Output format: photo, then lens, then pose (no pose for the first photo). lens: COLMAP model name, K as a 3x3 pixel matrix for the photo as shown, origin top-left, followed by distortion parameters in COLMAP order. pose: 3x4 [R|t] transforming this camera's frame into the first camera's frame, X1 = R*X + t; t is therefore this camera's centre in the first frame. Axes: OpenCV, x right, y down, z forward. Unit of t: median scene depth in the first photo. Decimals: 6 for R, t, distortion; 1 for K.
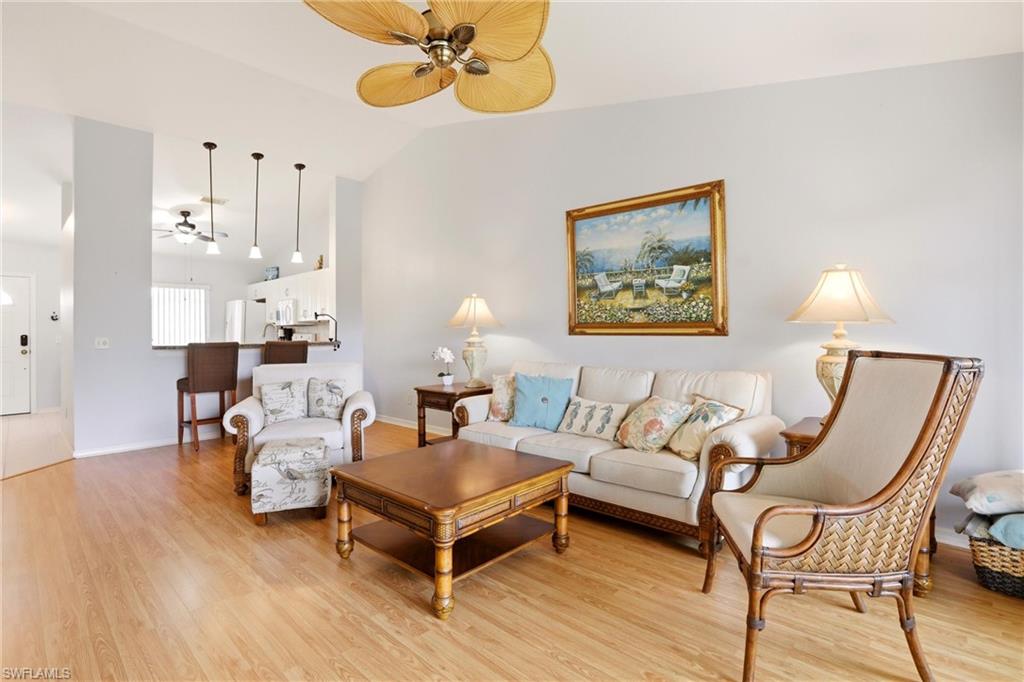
lens RADIAL K [[492.6, 0, 515.2], [0, 492.6, 329.5], [0, 0, 1]] dist [-0.069908, 0.019521]
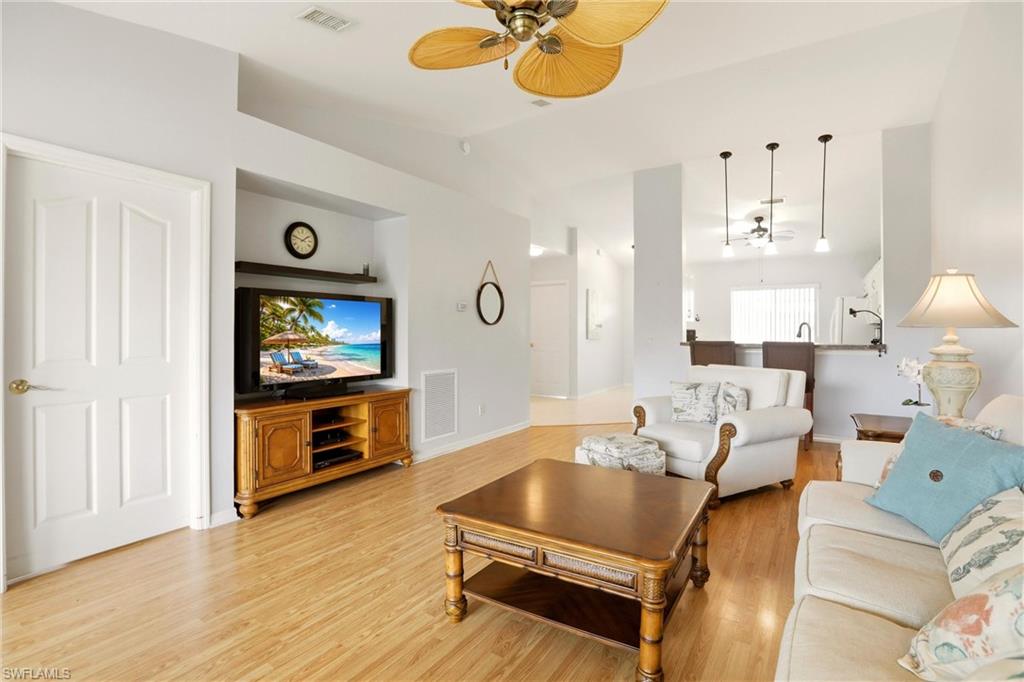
lens RADIAL K [[477.3, 0, 518.5], [0, 477.3, 331.4], [0, 0, 1]] dist [-0.027061, -0.000023]
pose [[0.183763, 0.009591, -0.982924, 0.410313], [-0.000863, 0.999954, 0.009595, -0.005608], [0.982970, -0.000915, 0.183762, 0.466896]]
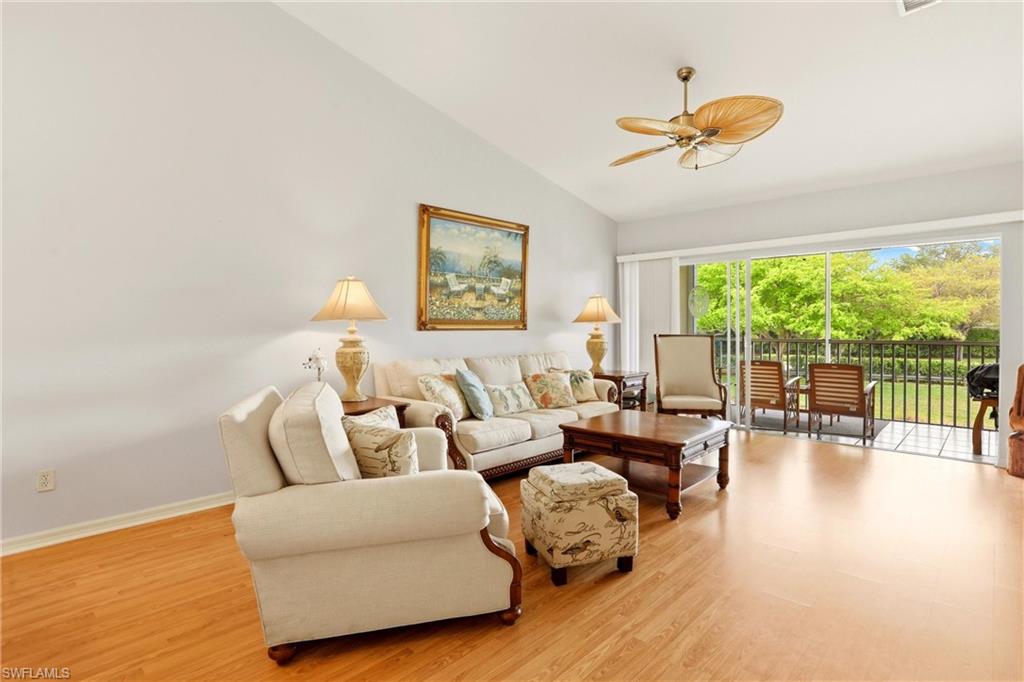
lens RADIAL K [[538.1, 0, 528.4], [0, 538.1, 325.6], [0, 0, 1]] dist [-0.058802, 0.077441]
pose [[-0.012393, 0.006817, 0.999900, -1.025830], [-0.003651, 0.999970, -0.006863, 0.008286], [-0.999917, -0.003736, -0.012368, 0.854874]]
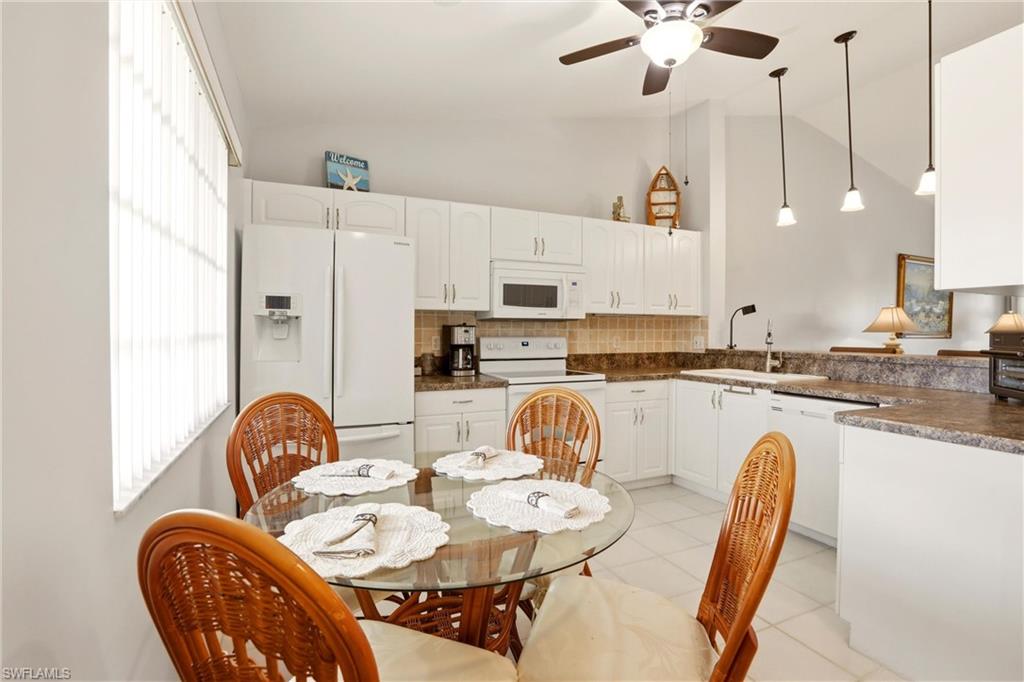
lens RADIAL K [[484.2, 0, 520.0], [0, 484.2, 336.7], [0, 0, 1]] dist [-0.047477, 0.017632]
pose [[0.378370, 0.001763, 0.925653, -1.731978], [-0.009055, 0.999957, 0.001796, 0.014159], [-0.925610, -0.009061, 0.378370, 1.616091]]
